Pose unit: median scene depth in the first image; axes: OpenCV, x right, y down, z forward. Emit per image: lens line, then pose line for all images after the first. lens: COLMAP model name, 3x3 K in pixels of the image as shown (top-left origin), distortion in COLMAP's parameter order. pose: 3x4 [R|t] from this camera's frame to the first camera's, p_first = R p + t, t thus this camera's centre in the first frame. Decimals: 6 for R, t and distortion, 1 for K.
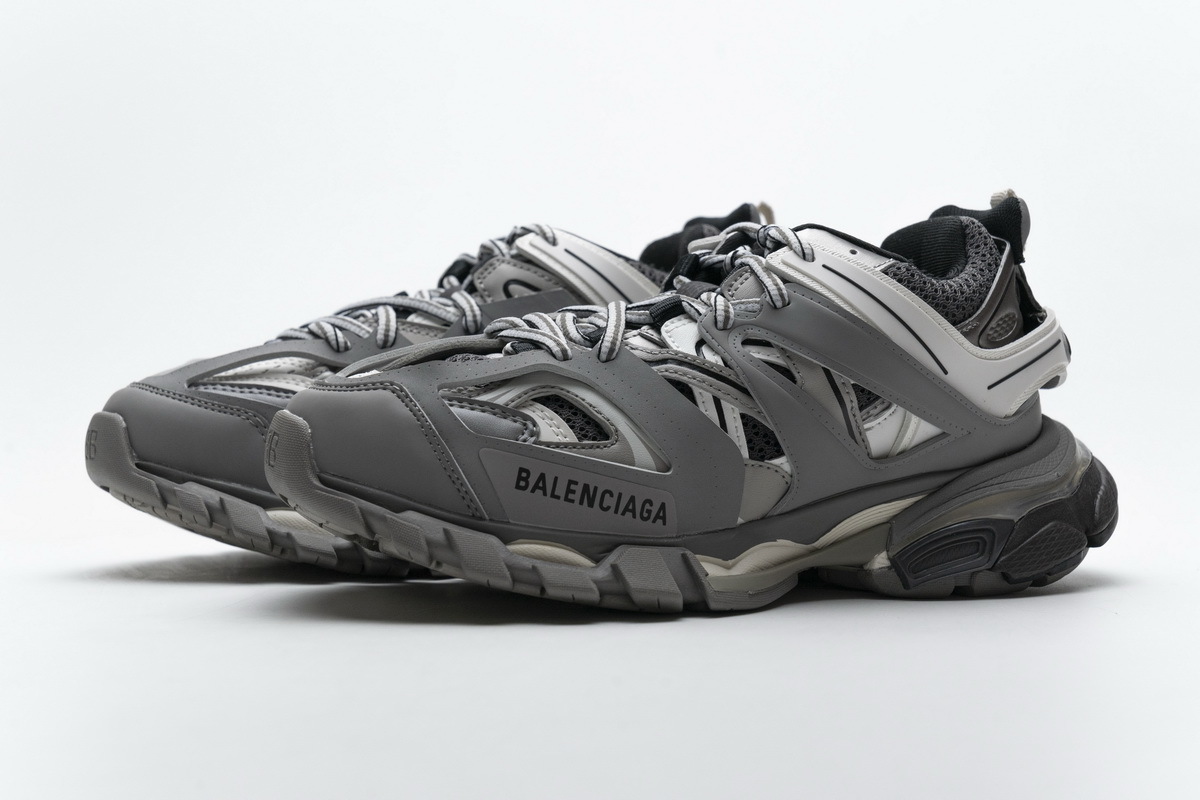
lens RADIAL K [[2322.3, 0, 600.2], [0, 2322.3, 399.8], [0, 0, 1]] dist [-0.016611, 0.000000]
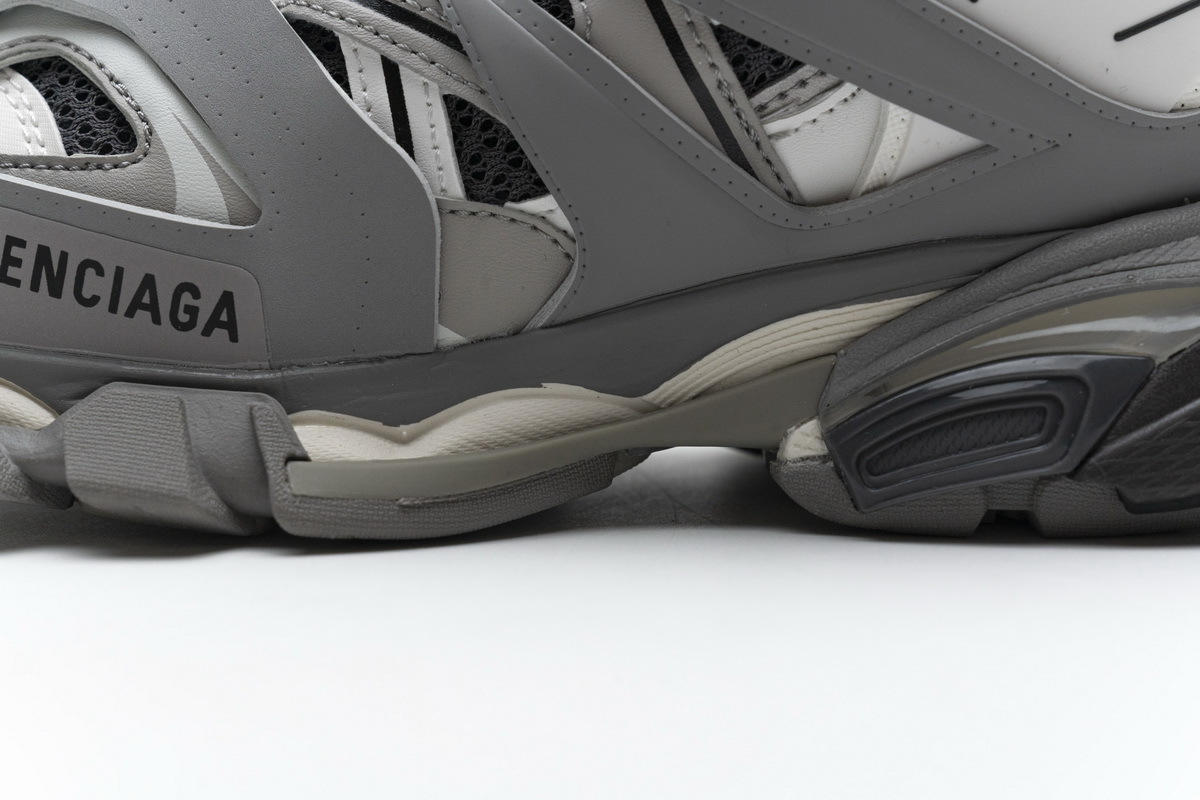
lens RADIAL K [[2444.9, 0, 599.6], [0, 2444.9, 401.0], [0, 0, 1]] dist [0.004856, 0.000000]
pose [[0.893409, 0.043460, -0.447137, 0.298508], [-0.006222, 0.996411, 0.084416, 0.024498], [0.449201, -0.072636, 0.890473, 0.596923]]
